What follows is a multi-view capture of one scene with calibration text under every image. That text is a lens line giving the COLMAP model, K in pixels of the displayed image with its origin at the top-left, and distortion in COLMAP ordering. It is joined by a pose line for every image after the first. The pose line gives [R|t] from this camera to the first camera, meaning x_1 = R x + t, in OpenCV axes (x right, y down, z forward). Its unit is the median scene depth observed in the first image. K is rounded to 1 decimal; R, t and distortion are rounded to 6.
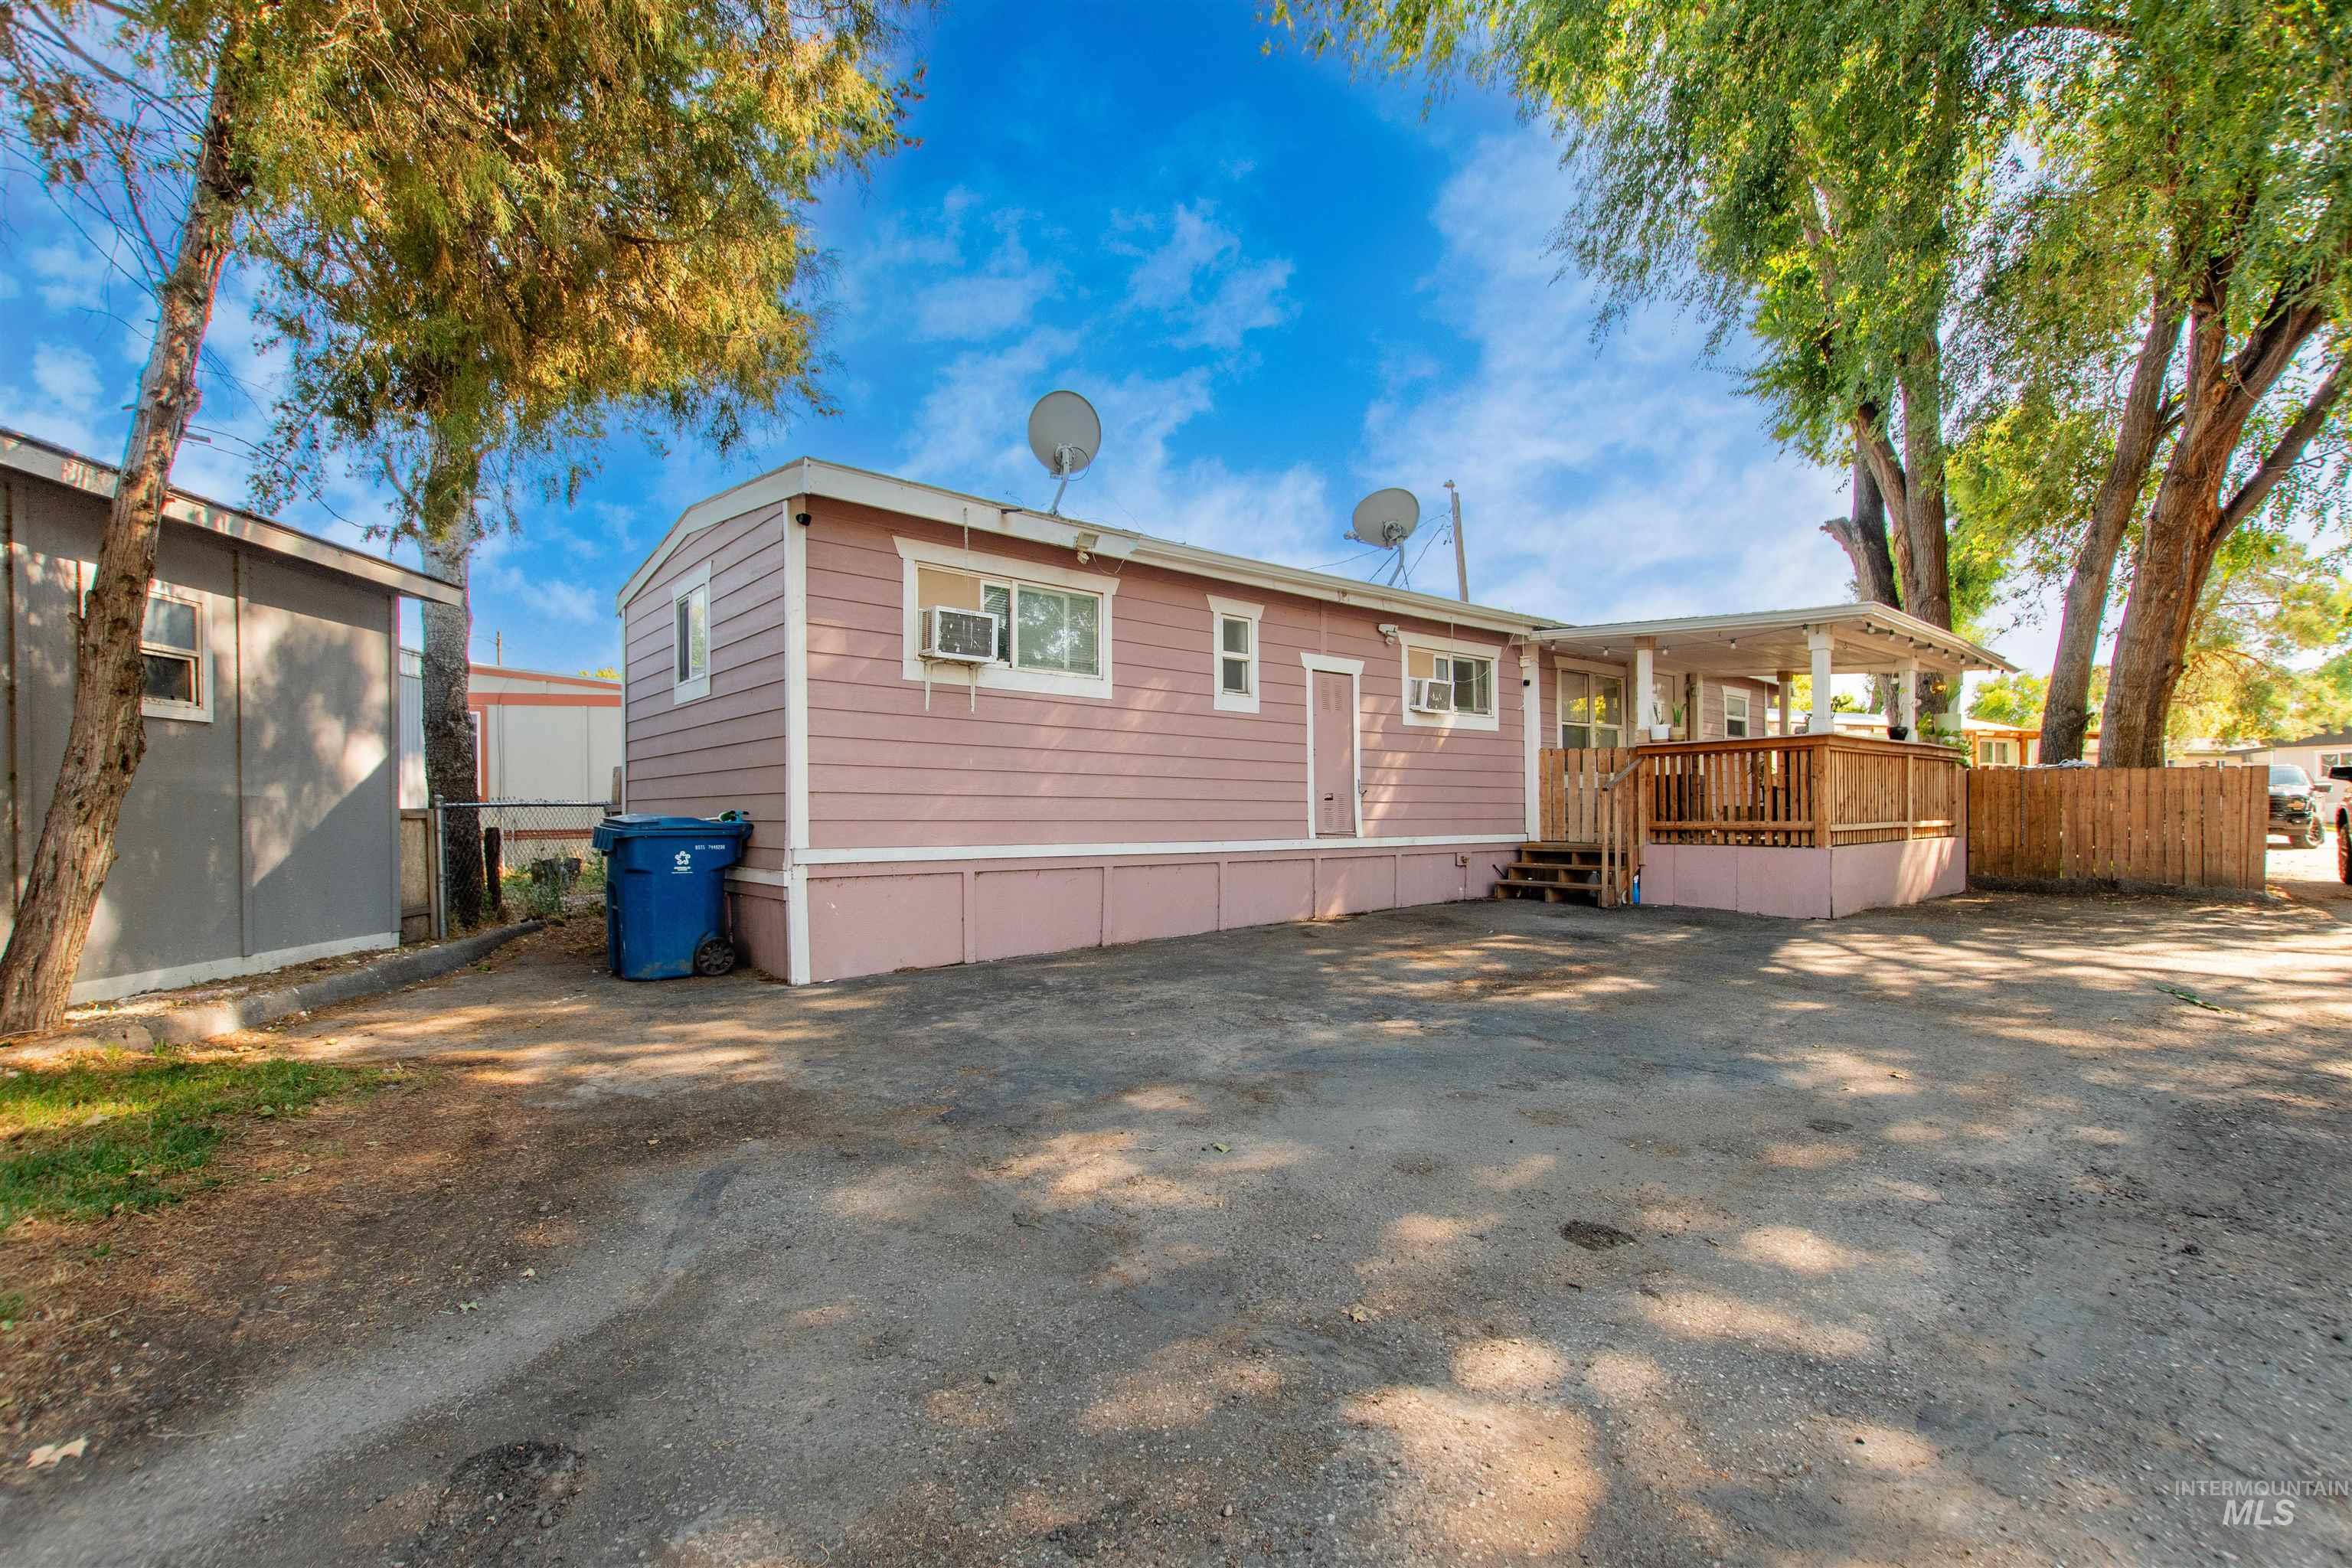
lens RADIAL K [[1016.8, 0, 1173.6], [0, 1016.8, 819.3], [0, 0, 1]] dist [0.001083, 0.000118]
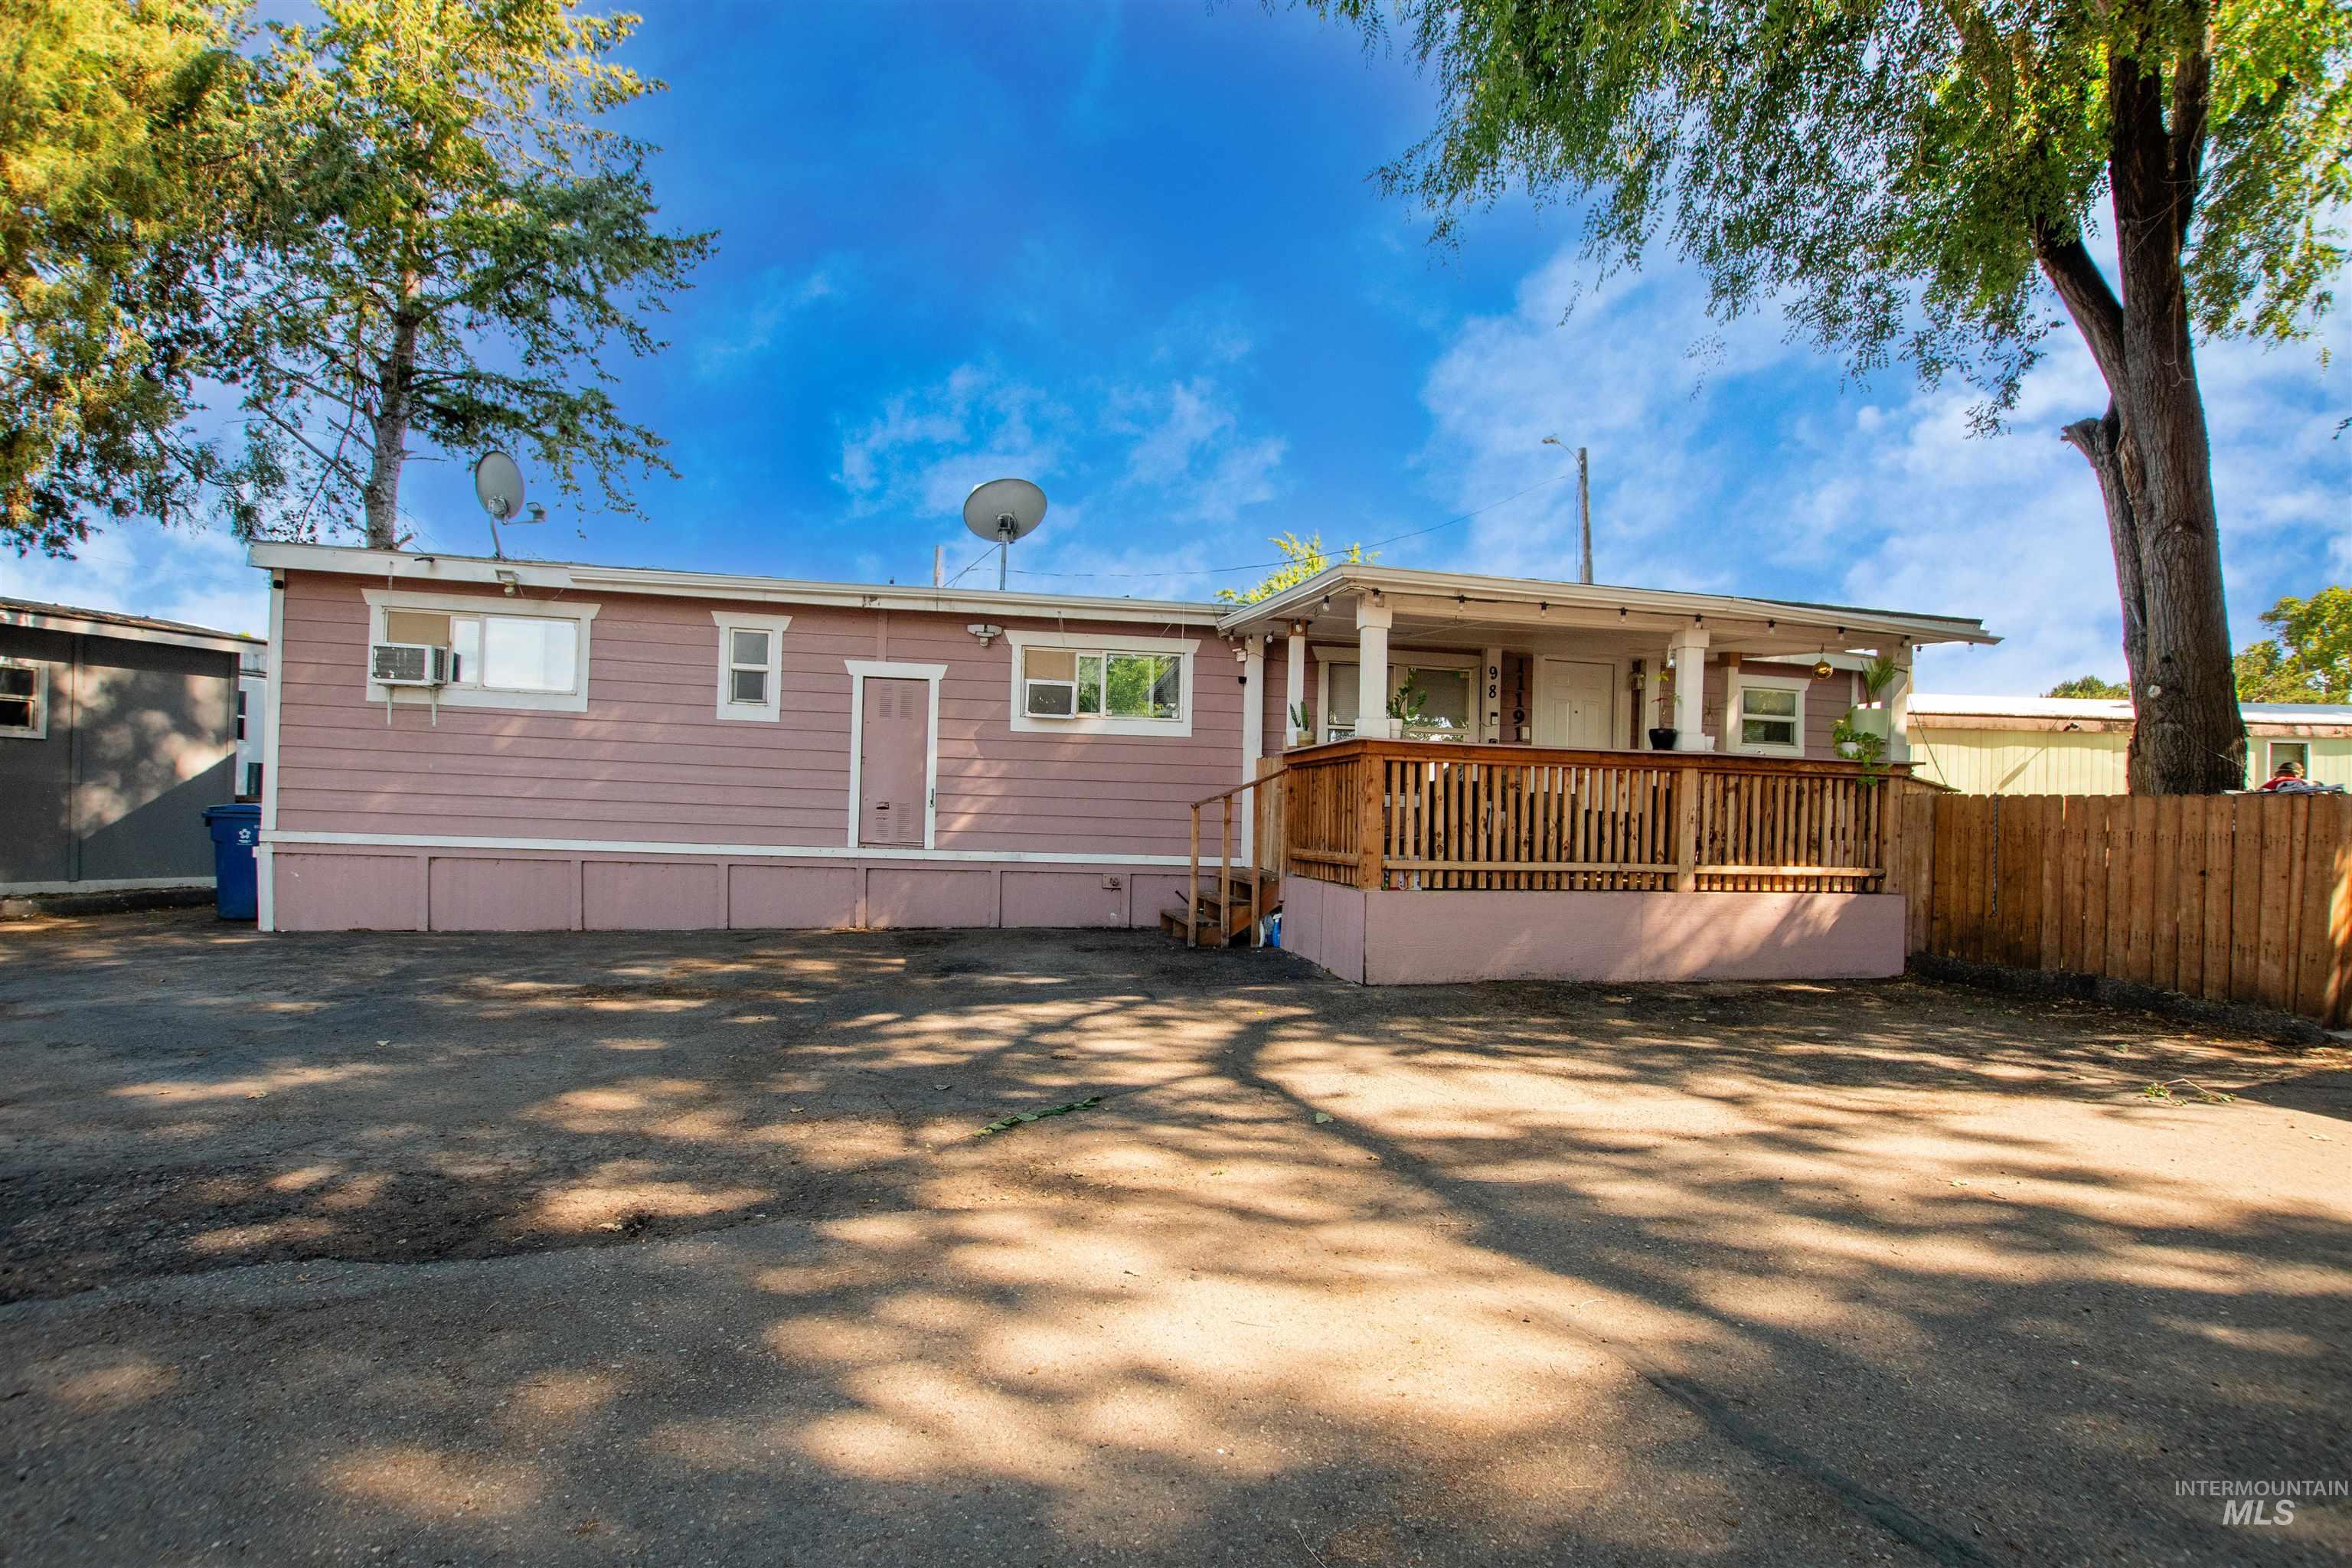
lens RADIAL K [[1031.8, 0, 1163.8], [0, 1031.8, 804.8], [0, 0, 1]] dist [-0.019615, -0.000005]
pose [[0.878620, 0.022439, -0.476995, 0.876092], [-0.035958, 0.999168, -0.019231, -0.014171], [0.476167, 0.034049, 0.878696, 0.264573]]
